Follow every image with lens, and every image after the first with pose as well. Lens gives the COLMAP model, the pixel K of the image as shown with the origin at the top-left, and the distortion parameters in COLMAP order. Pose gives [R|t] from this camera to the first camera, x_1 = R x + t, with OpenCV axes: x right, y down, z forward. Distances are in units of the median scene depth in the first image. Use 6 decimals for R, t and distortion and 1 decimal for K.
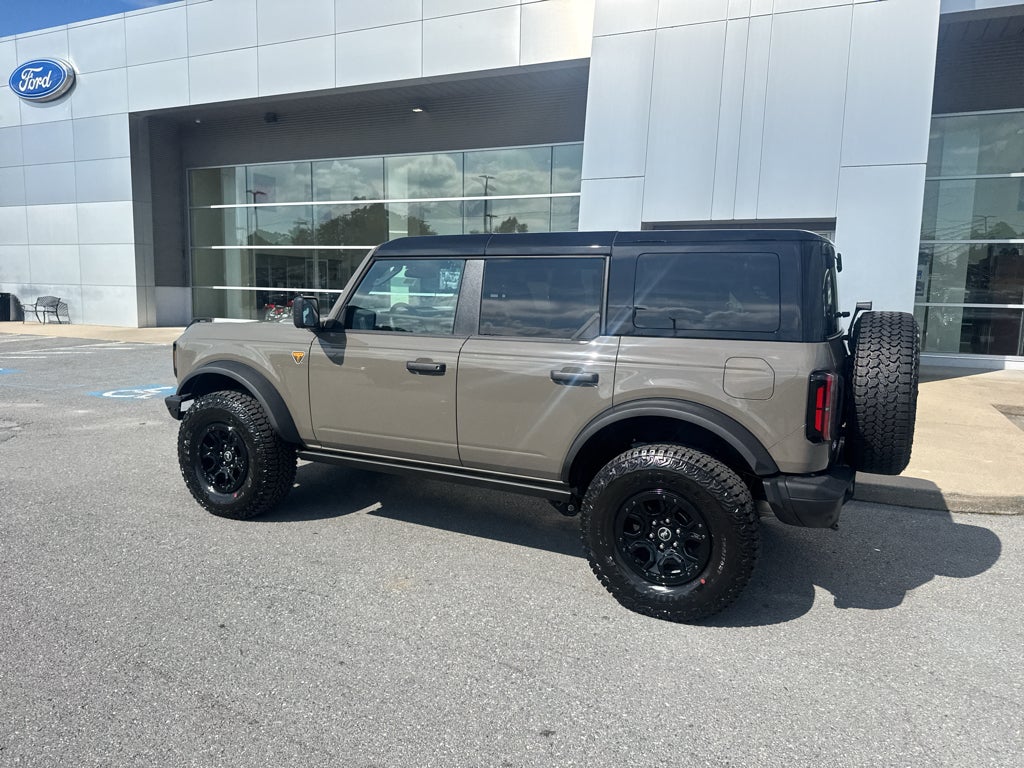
lens RADIAL K [[712.7, 0, 514.5], [0, 712.7, 386.5], [0, 0, 1]] dist [0.047713, -0.064903]
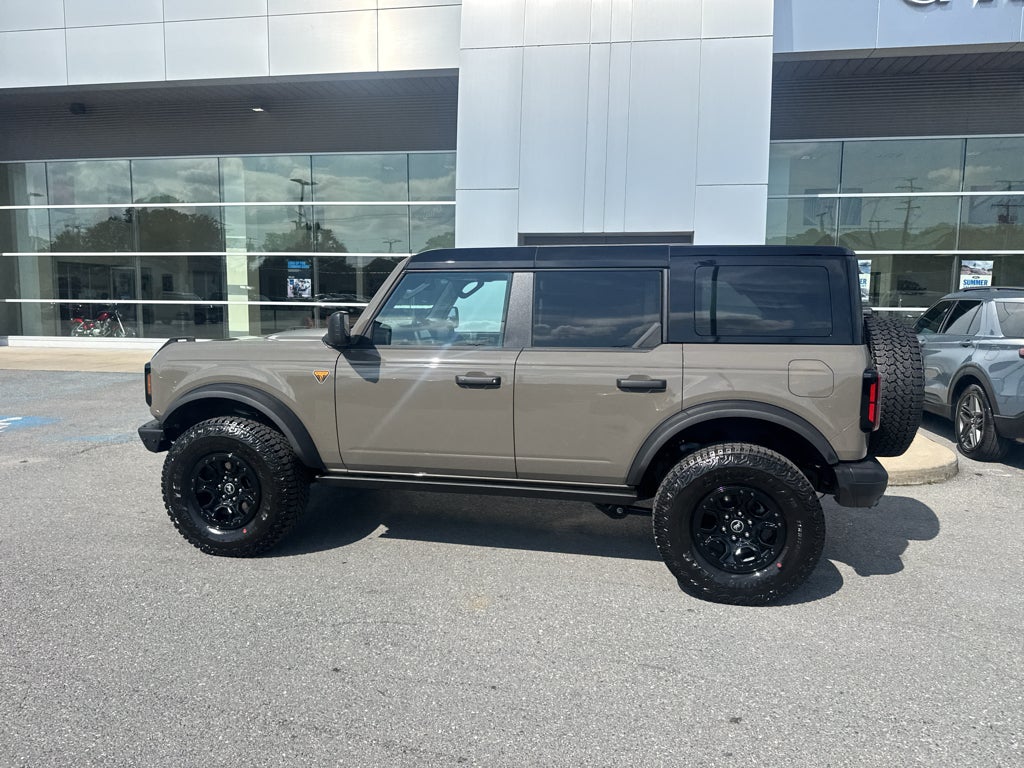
lens RADIAL K [[712.7, 0, 514.5], [0, 712.7, 386.5], [0, 0, 1]] dist [0.047713, -0.064903]
pose [[0.964382, -0.044370, 0.260765, -0.296289], [0.046975, 0.998889, -0.003765, -0.012015], [-0.260308, 0.015880, 0.965395, 0.030546]]
